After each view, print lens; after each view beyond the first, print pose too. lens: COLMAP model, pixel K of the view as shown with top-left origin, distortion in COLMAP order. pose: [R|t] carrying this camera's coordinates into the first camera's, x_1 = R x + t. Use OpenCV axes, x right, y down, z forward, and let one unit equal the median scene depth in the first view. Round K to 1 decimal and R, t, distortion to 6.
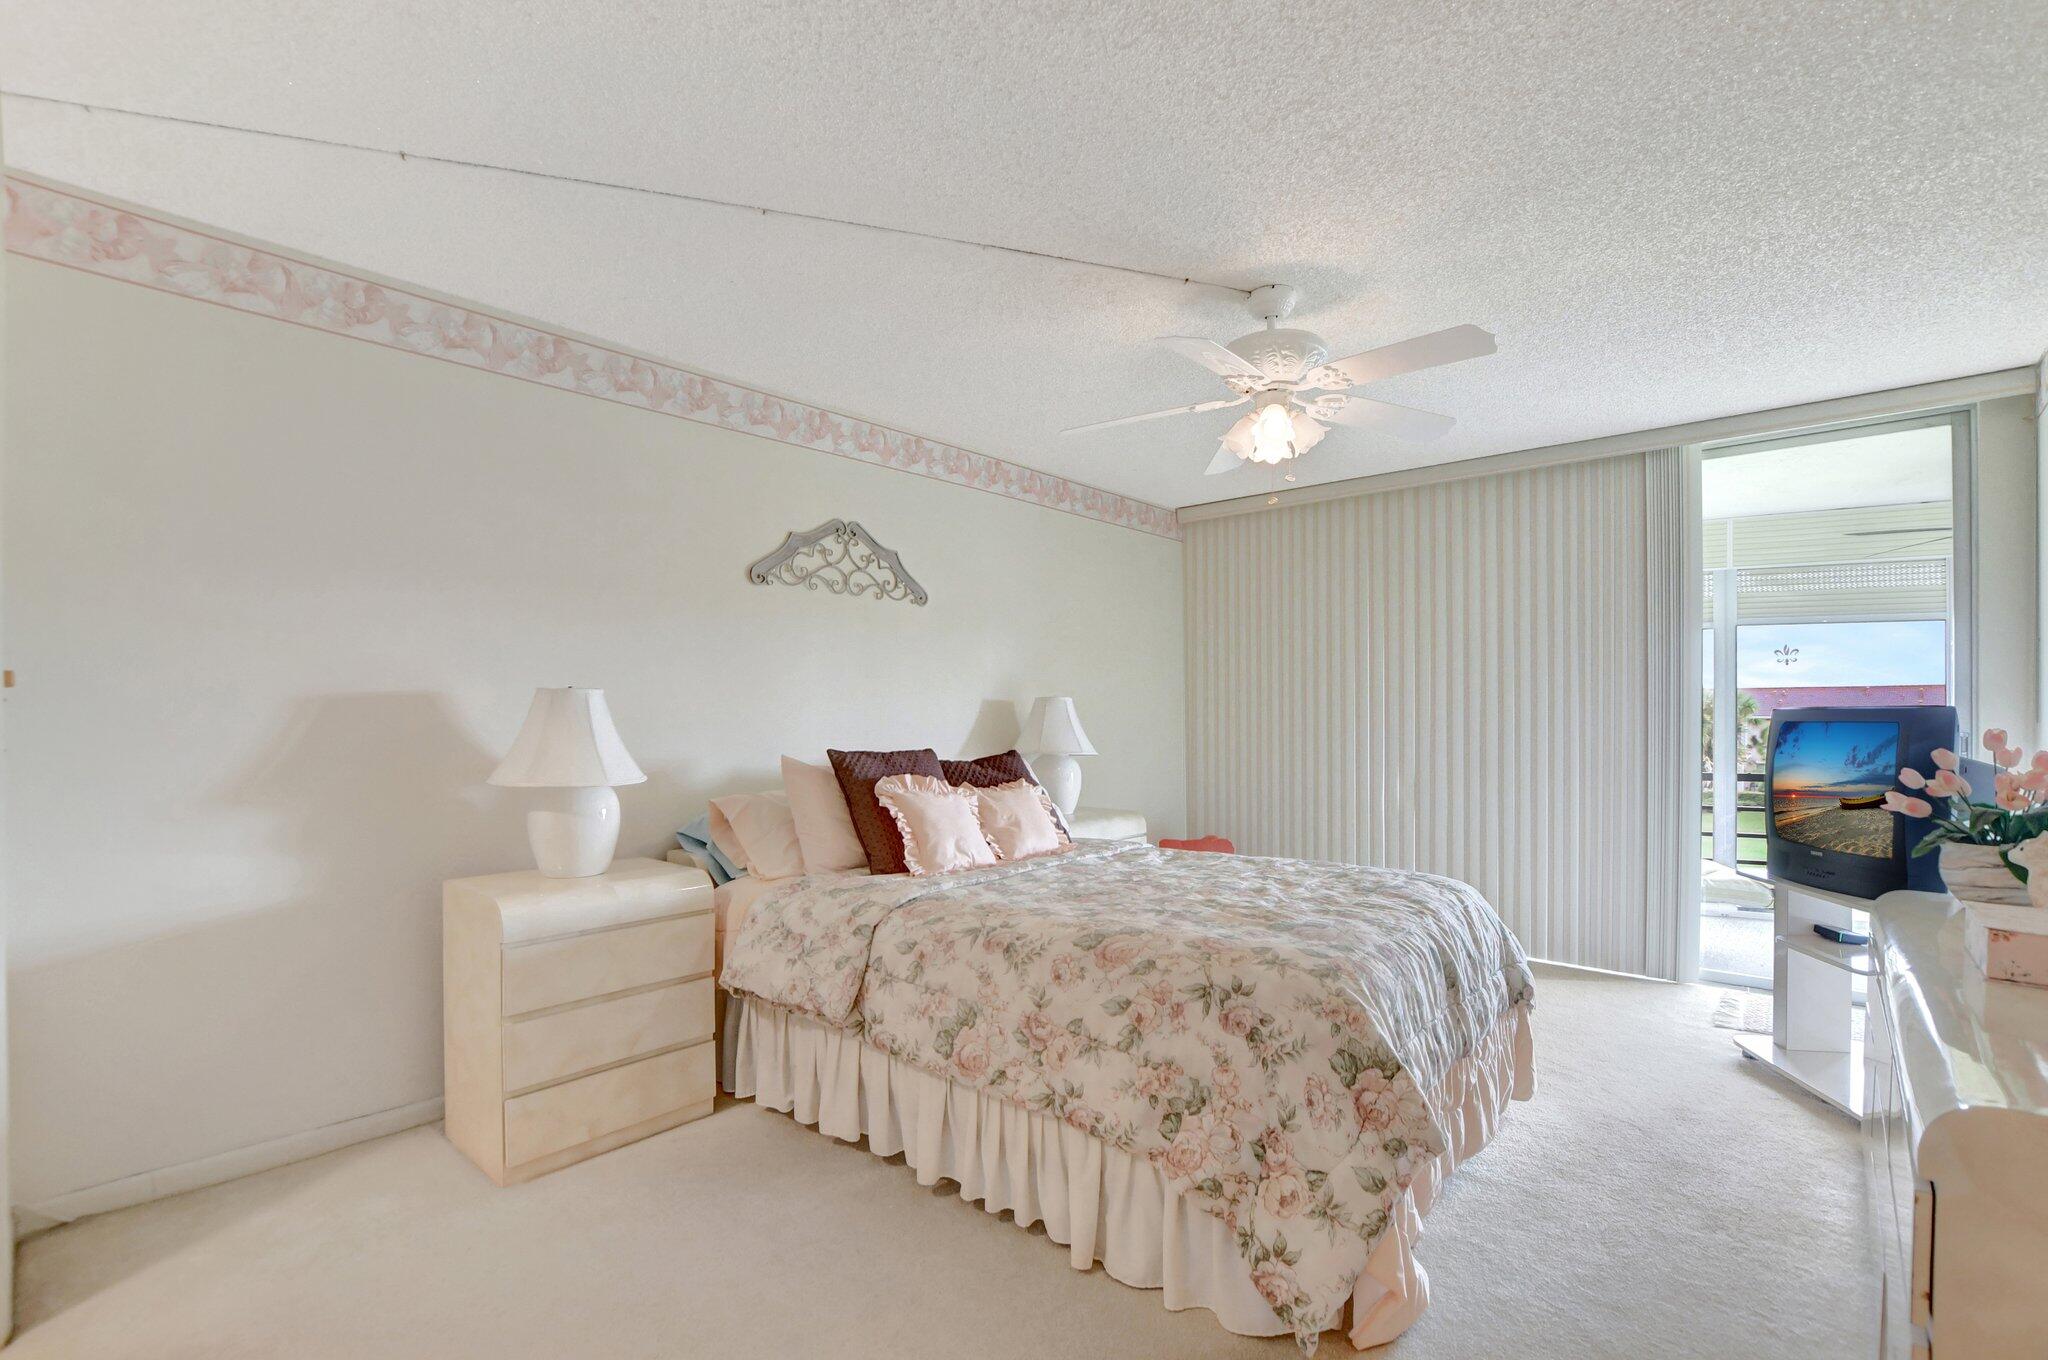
lens RADIAL K [[899.2, 0, 1023.2], [0, 899.2, 708.9], [0, 0, 1]] dist [-0.018660, -0.000182]
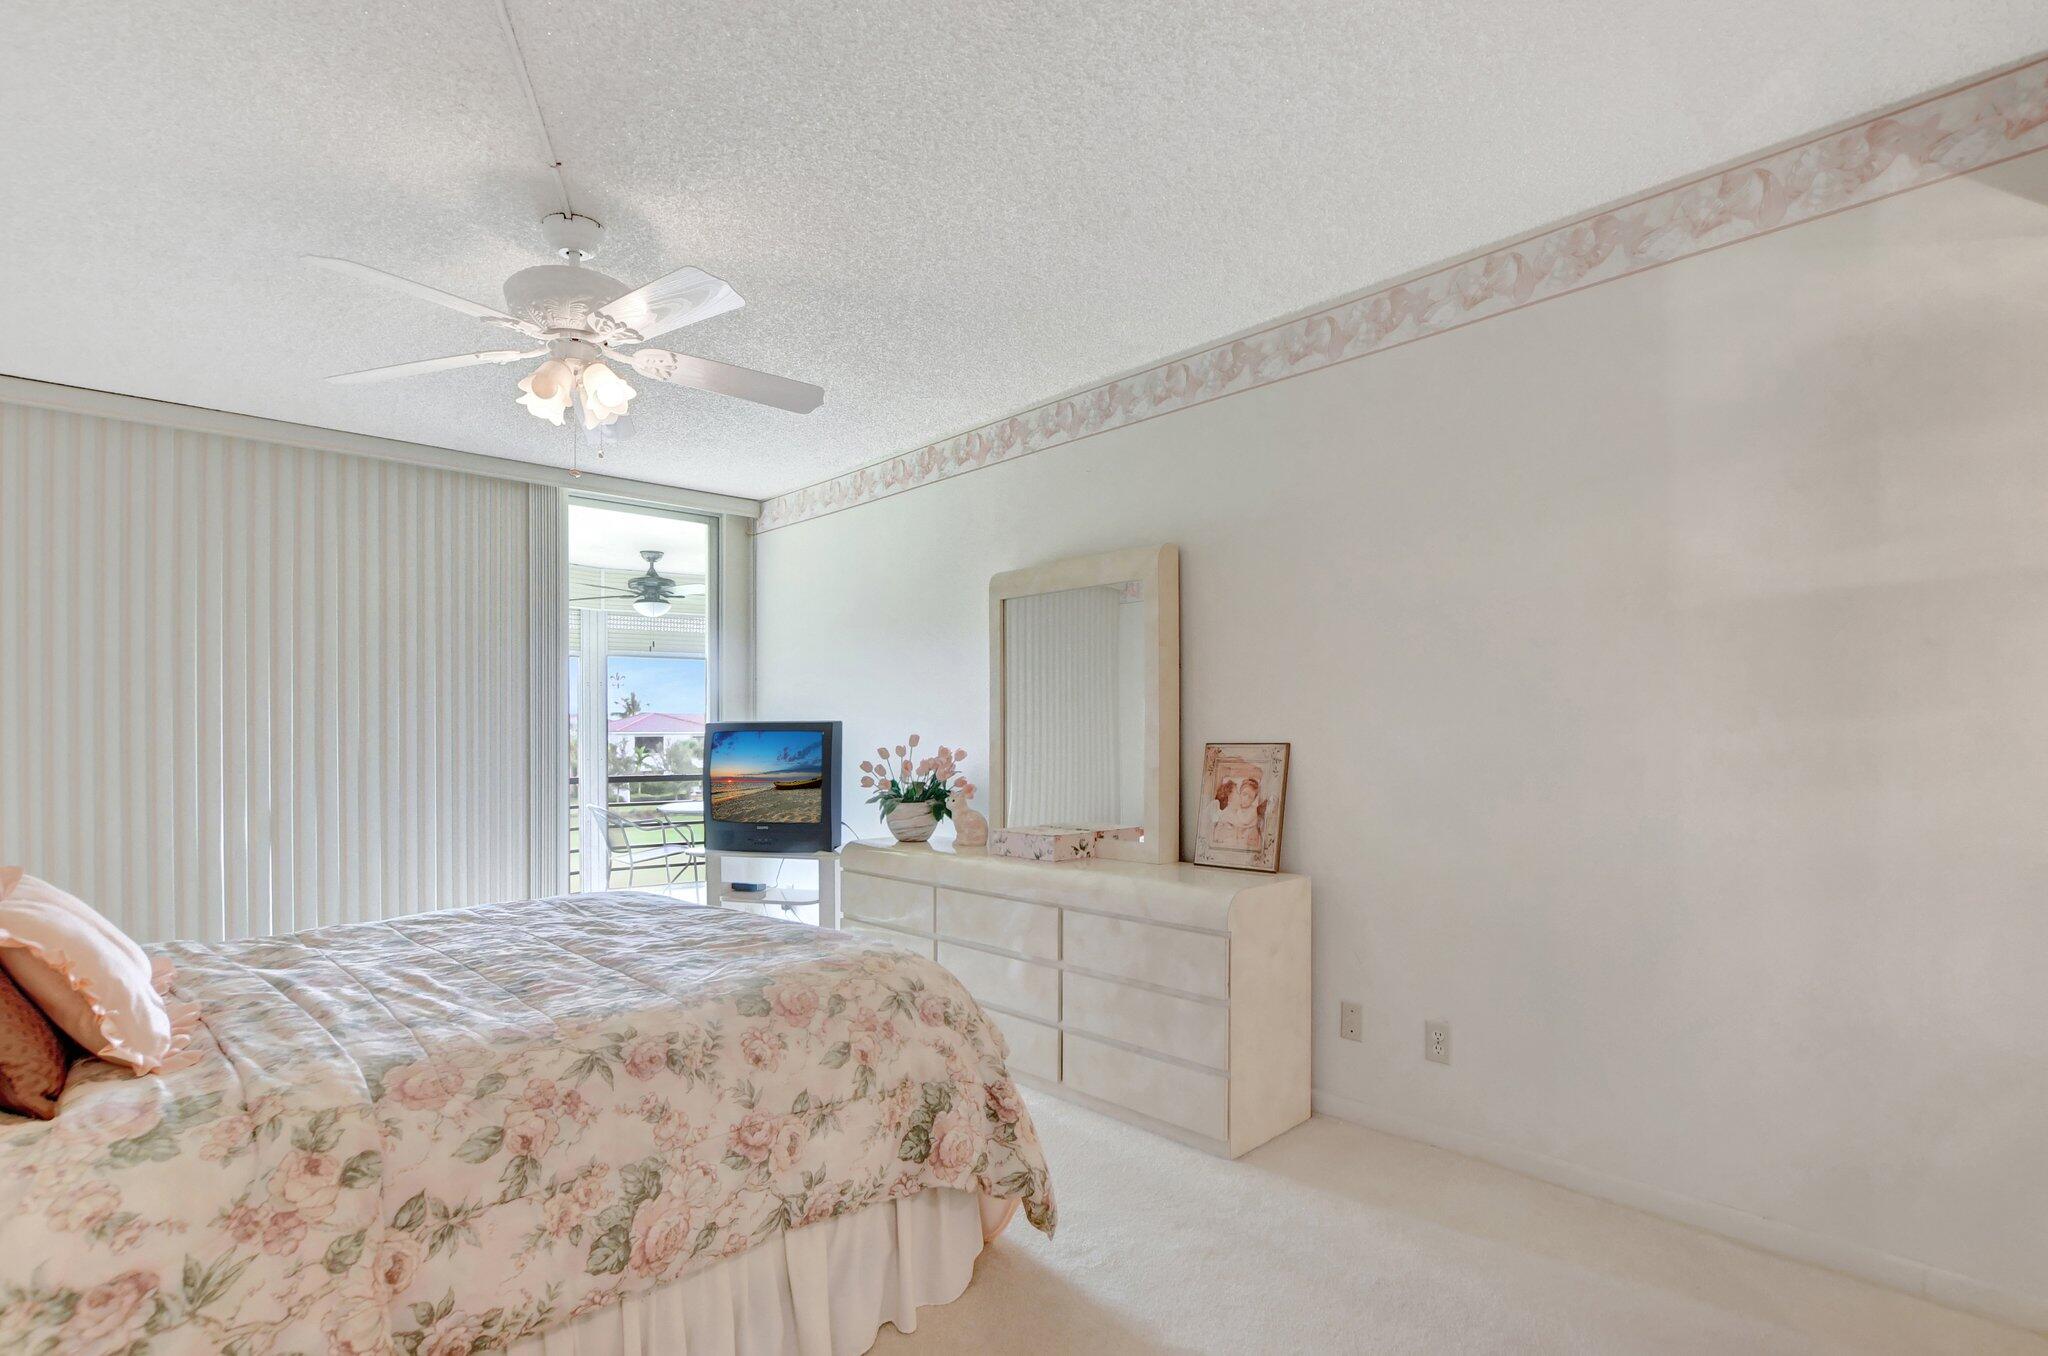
lens RADIAL K [[875.3, 0, 1023.2], [0, 875.3, 726.1], [0, 0, 1]] dist [0.000937, 0.000180]
pose [[0.156499, -0.003453, 0.987672, -0.649489], [0.000124, 0.999994, 0.003476, 0.004552], [-0.987678, -0.000422, 0.156498, 0.622857]]
